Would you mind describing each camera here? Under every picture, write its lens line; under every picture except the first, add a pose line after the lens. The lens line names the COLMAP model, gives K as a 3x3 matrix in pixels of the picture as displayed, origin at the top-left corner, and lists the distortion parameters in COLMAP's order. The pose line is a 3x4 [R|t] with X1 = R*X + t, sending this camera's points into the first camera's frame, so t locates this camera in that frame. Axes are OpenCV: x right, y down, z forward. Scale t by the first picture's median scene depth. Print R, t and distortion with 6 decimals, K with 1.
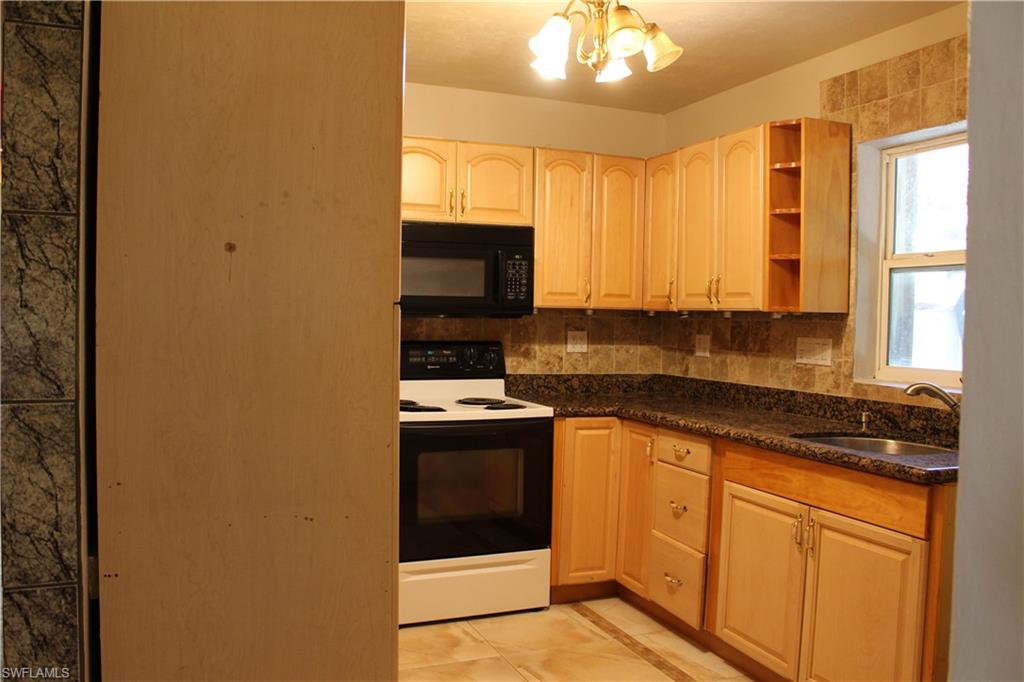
lens RADIAL K [[851.9, 0, 506.3], [0, 851.9, 342.7], [0, 0, 1]] dist [-0.161430, 0.142100]
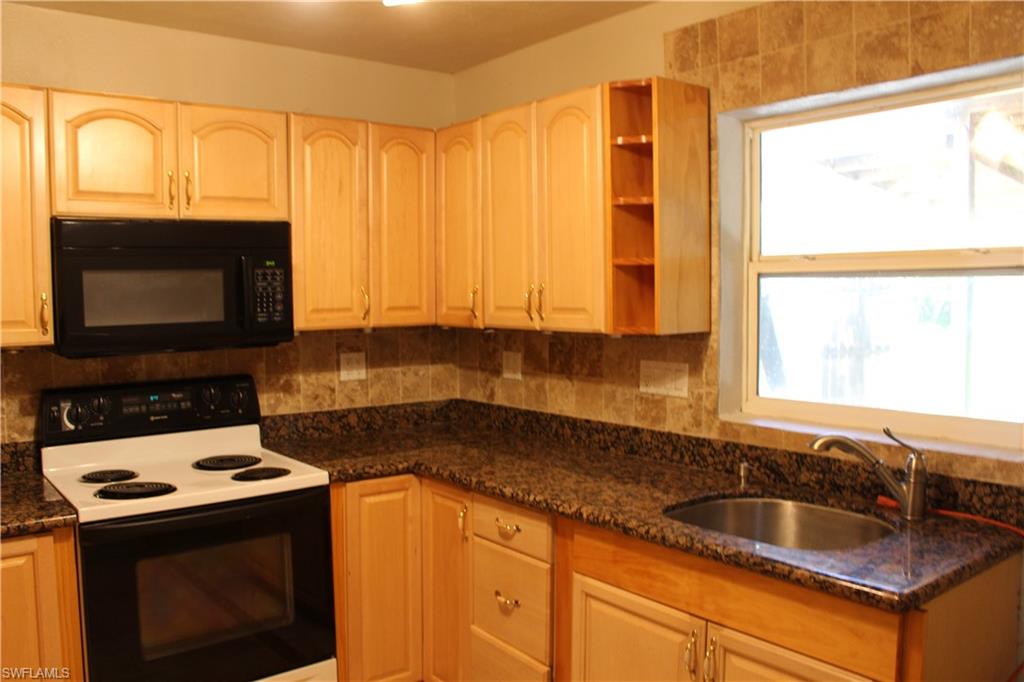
lens RADIAL K [[851.9, 0, 506.3], [0, 851.9, 342.7], [0, 0, 1]] dist [-0.161430, 0.142100]
pose [[0.961090, -0.044346, 0.272653, 0.009935], [0.035767, 0.998699, 0.036357, -0.056169], [-0.273911, -0.025190, 0.961425, 0.269060]]
